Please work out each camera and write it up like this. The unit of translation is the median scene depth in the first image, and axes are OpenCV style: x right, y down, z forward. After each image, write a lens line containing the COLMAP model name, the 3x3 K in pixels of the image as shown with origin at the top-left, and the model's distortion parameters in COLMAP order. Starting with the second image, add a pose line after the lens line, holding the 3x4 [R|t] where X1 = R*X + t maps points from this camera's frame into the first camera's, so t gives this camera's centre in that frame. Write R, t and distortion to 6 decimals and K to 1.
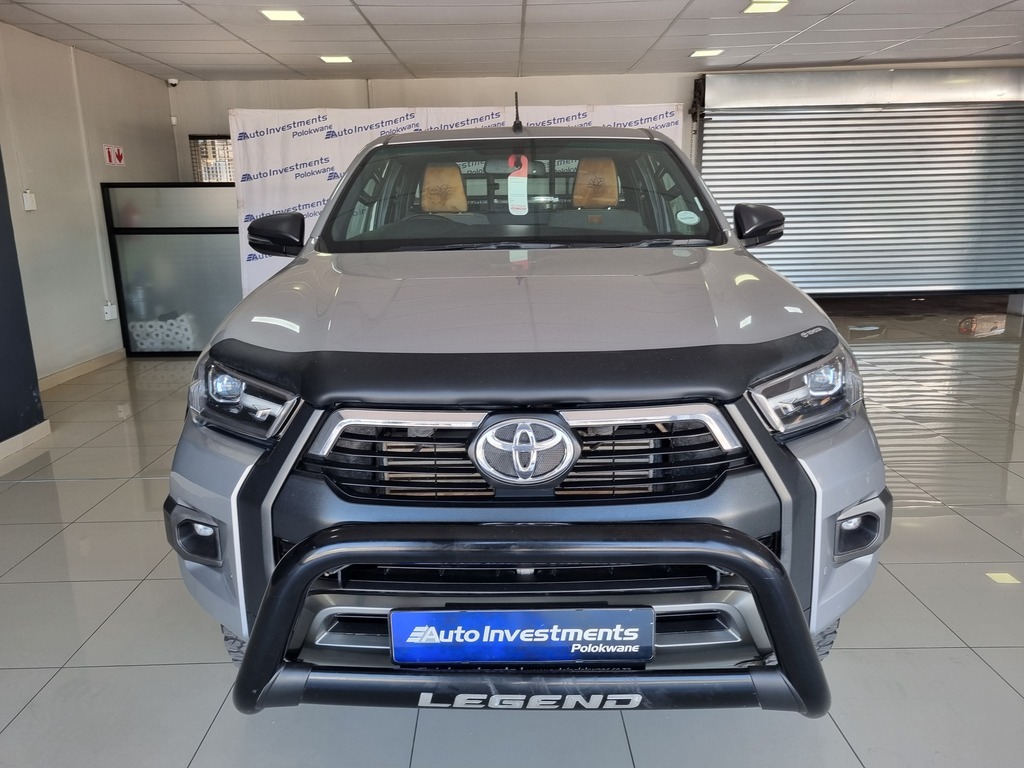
lens RADIAL K [[775.5, 0, 502.5], [0, 775.5, 377.9], [0, 0, 1]] dist [0.043796, -0.021172]
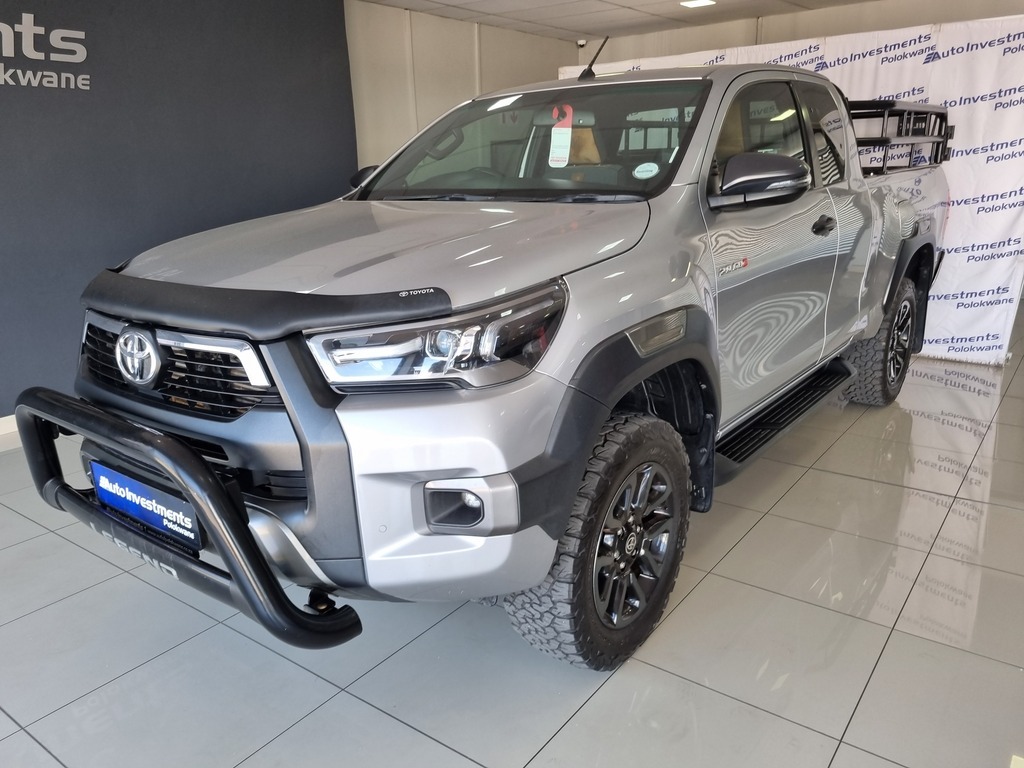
lens RADIAL K [[775.5, 0, 503.8], [0, 775.5, 393.7], [0, 0, 1]] dist [0.043796, -0.021172]
pose [[0.791252, 0.167090, -0.588219, 0.712615], [-0.121090, 0.985709, 0.117115, -0.040100], [0.599381, -0.021440, 0.800177, 0.190982]]
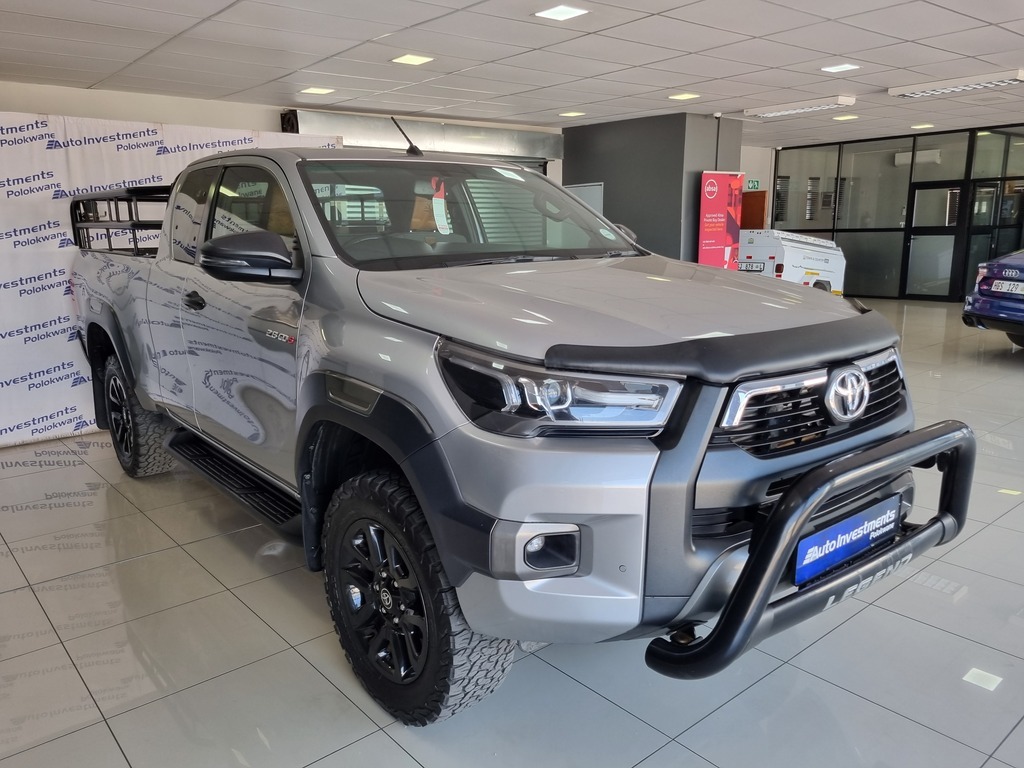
lens RADIAL K [[775.5, 0, 513.5], [0, 775.5, 378.1], [0, 0, 1]] dist [0.043796, -0.021172]
pose [[0.785249, -0.123075, 0.606825, -0.675160], [0.146768, 0.989113, 0.010688, -0.018181], [-0.601534, 0.080670, 0.794764, 0.150309]]
